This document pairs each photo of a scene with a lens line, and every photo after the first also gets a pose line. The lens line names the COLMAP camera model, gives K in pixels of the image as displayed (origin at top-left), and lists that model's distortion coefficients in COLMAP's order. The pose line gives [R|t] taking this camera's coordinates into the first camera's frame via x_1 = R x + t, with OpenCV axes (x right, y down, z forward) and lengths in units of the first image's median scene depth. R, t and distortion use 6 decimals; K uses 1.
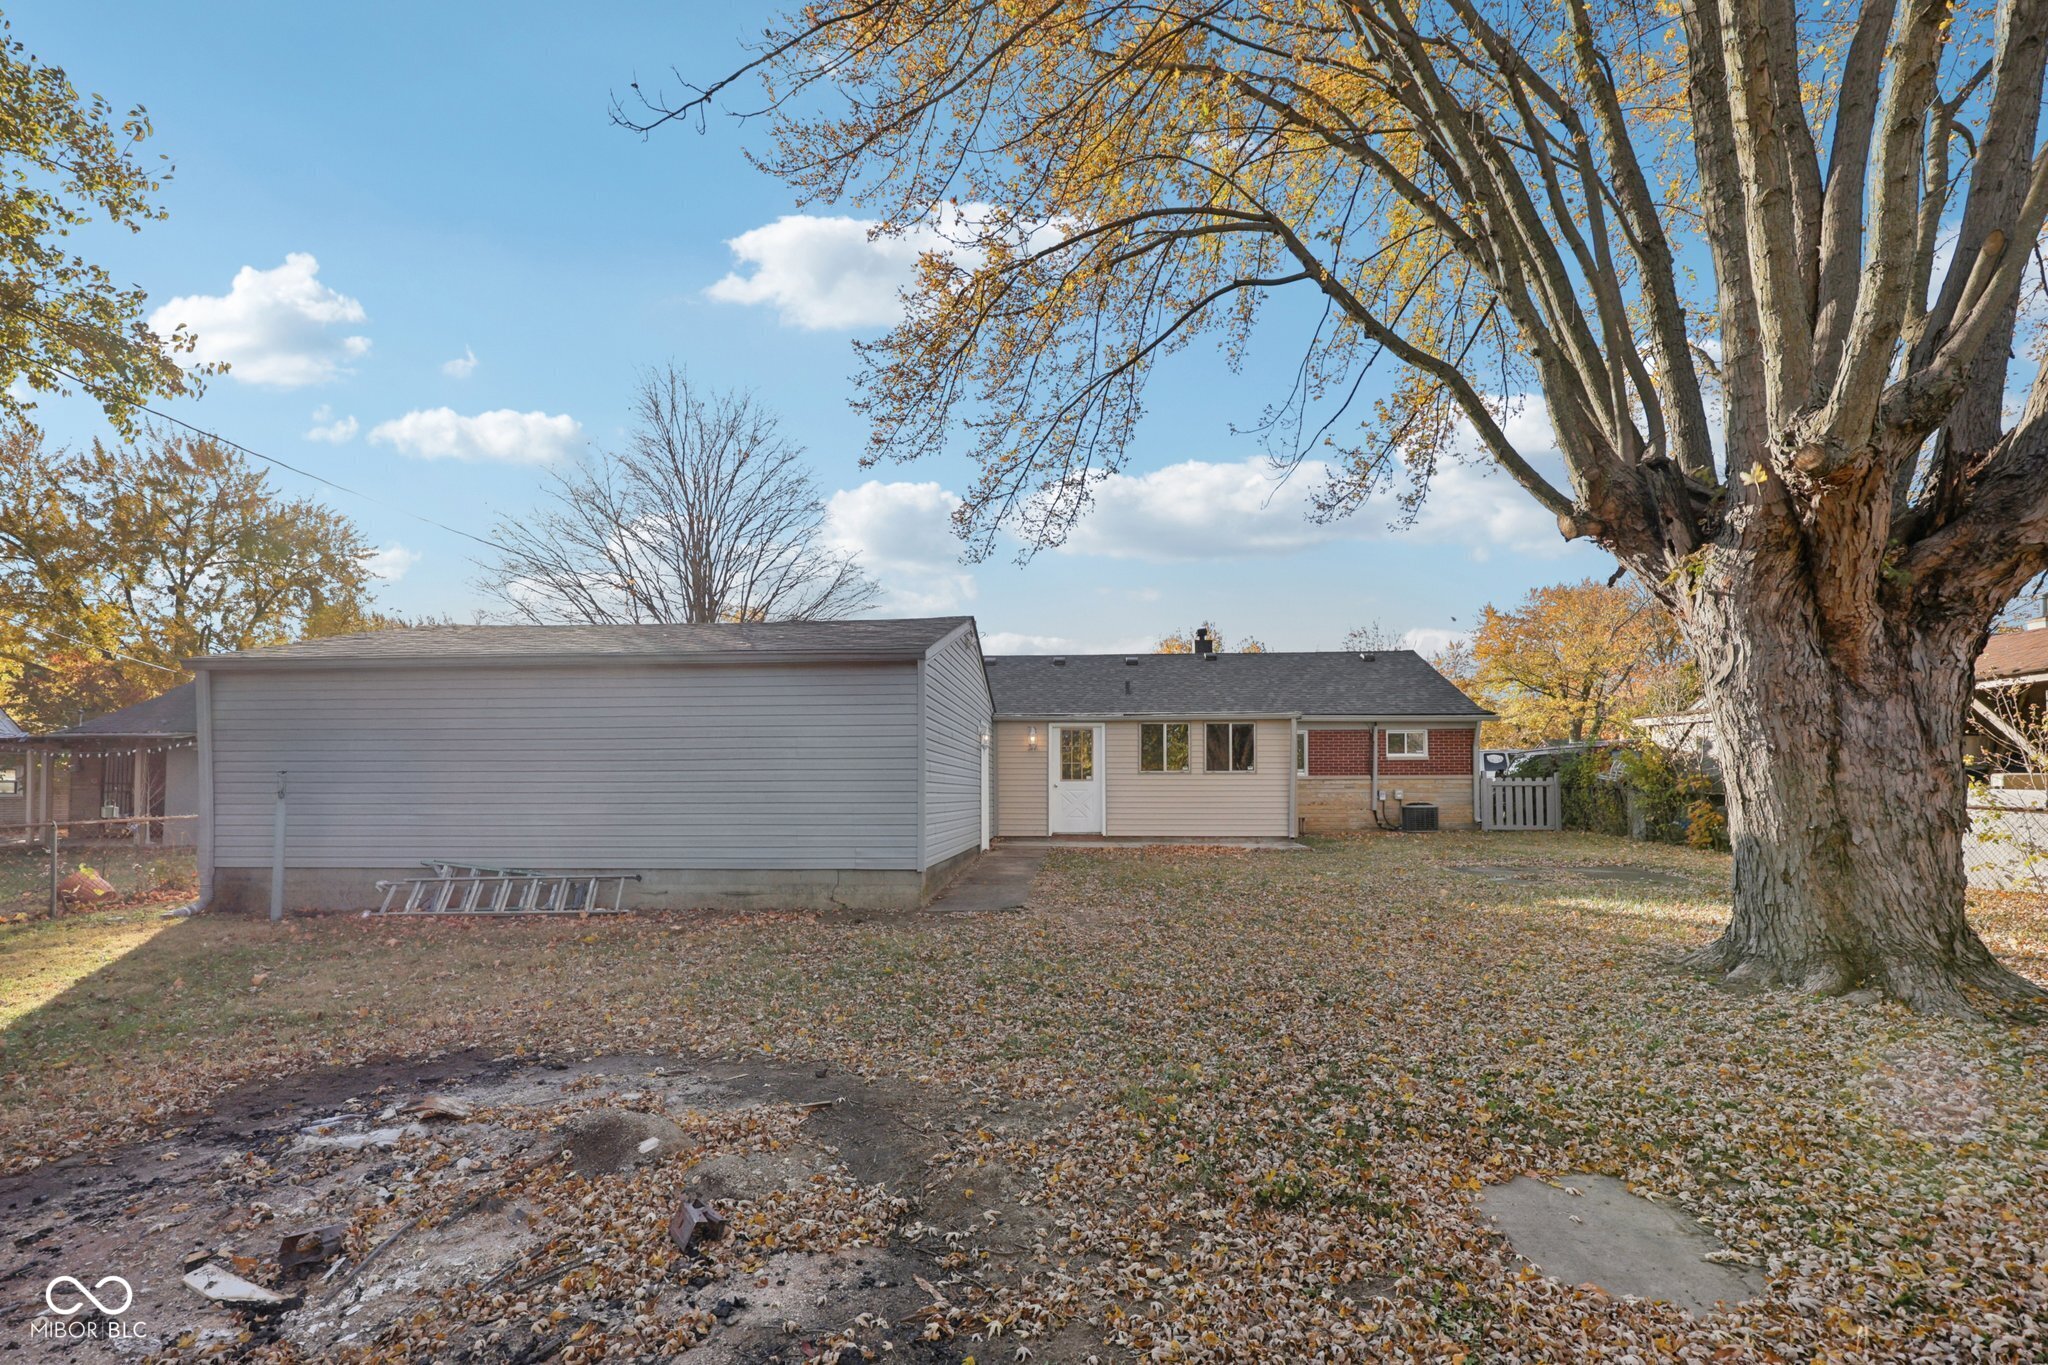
lens RADIAL K [[821.7, 0, 1057.1], [0, 821.7, 747.7], [0, 0, 1]] dist [-0.001942, -0.000368]
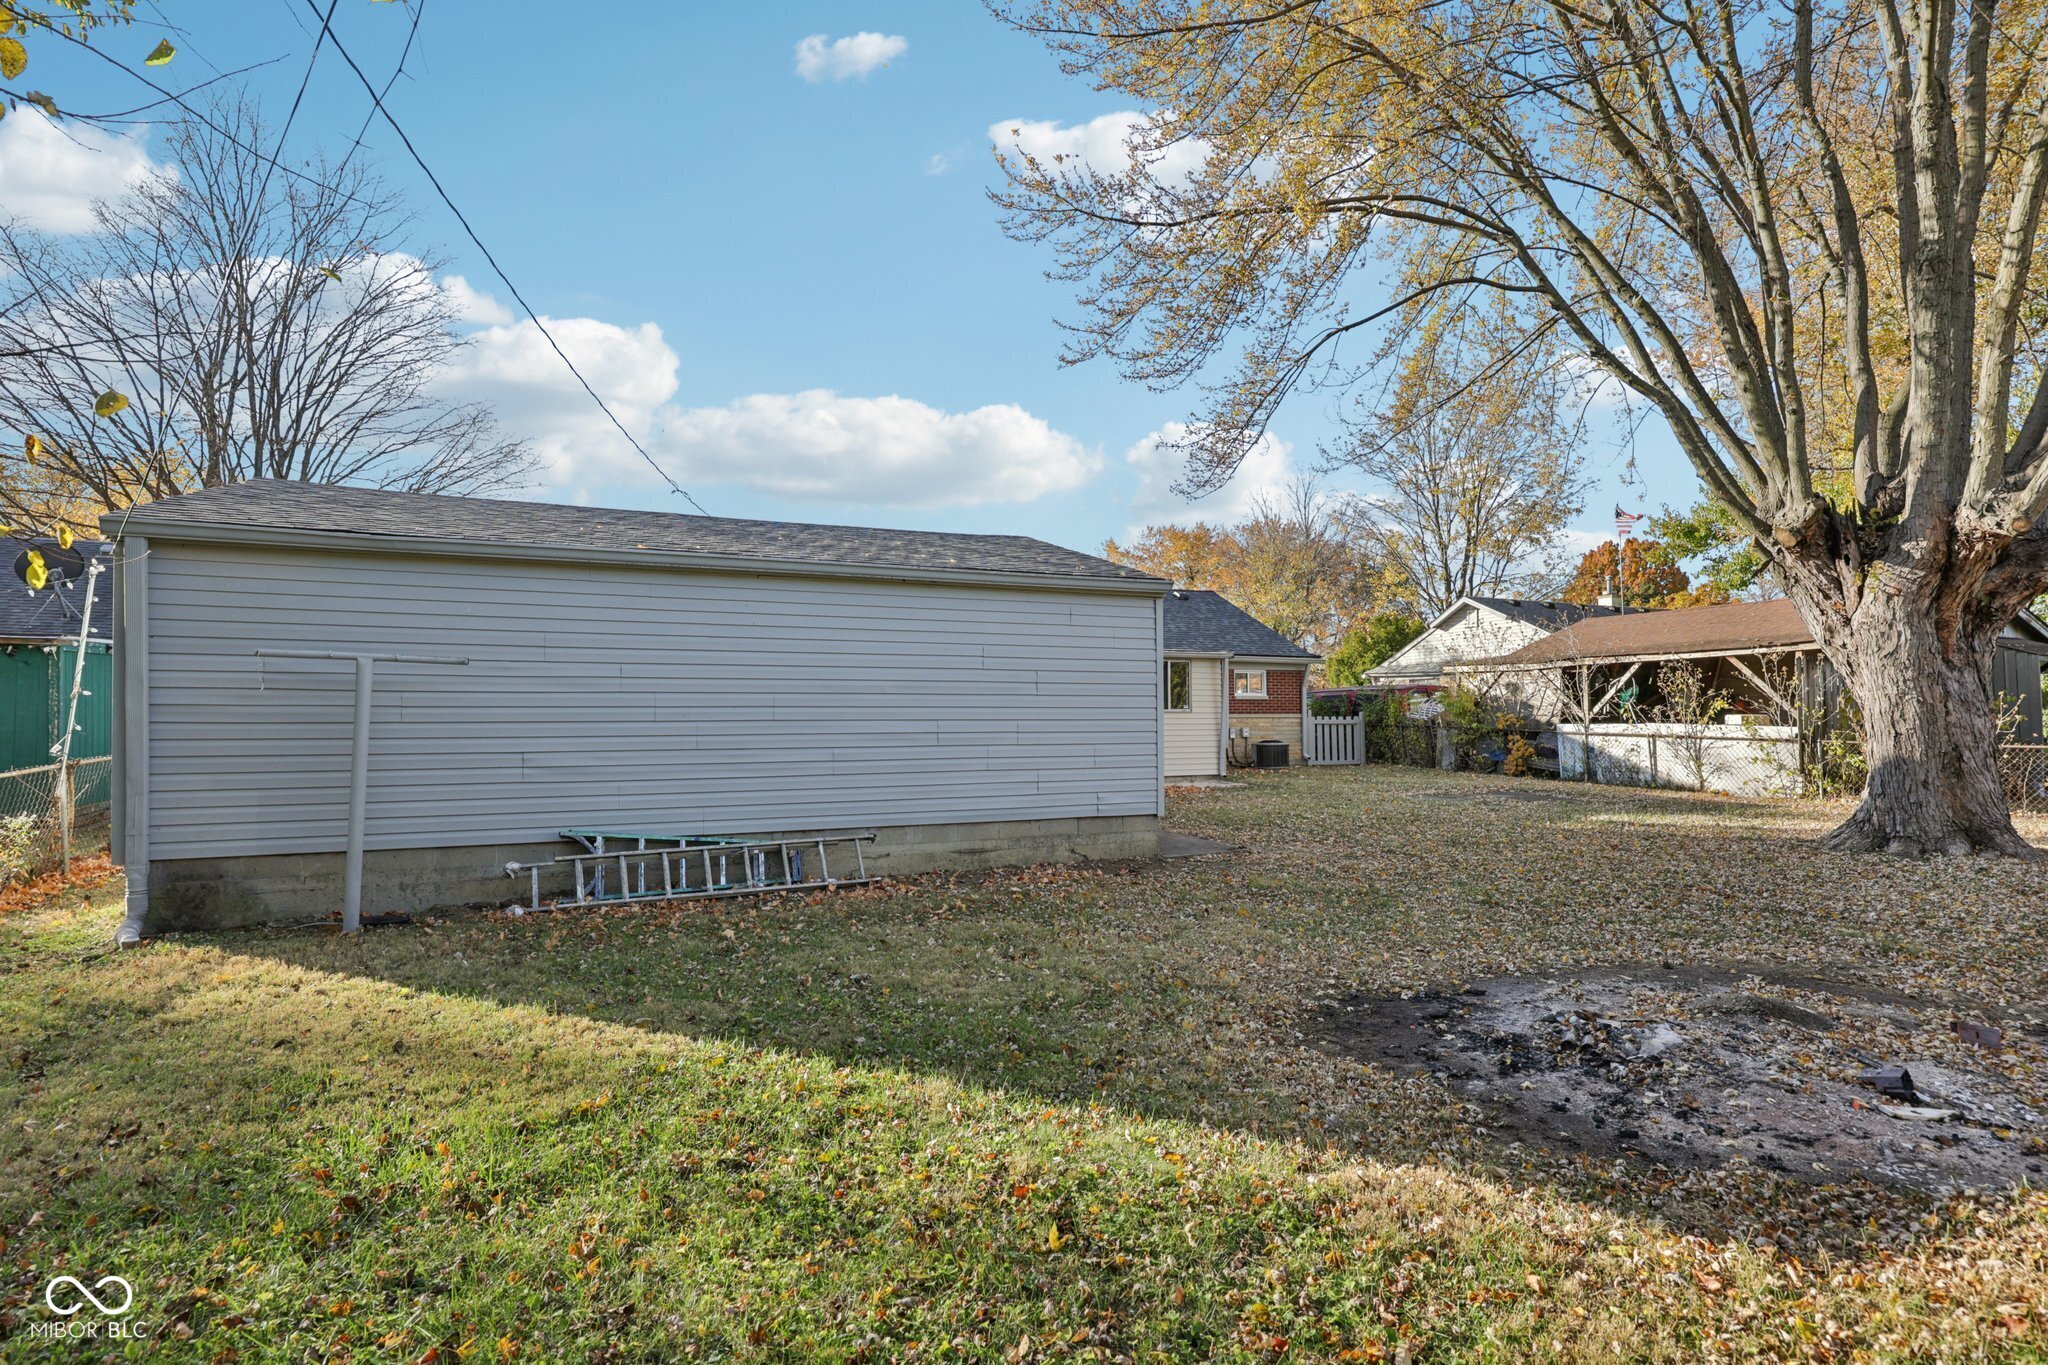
lens RADIAL K [[976.5, 0, 1027.1], [0, 976.5, 690.5], [0, 0, 1]] dist [-0.001402, -0.000256]
pose [[0.901745, 0.011970, 0.432103, -0.443990], [-0.017137, 0.999821, 0.008066, -0.001055], [-0.431929, -0.014678, 0.901788, 0.024810]]
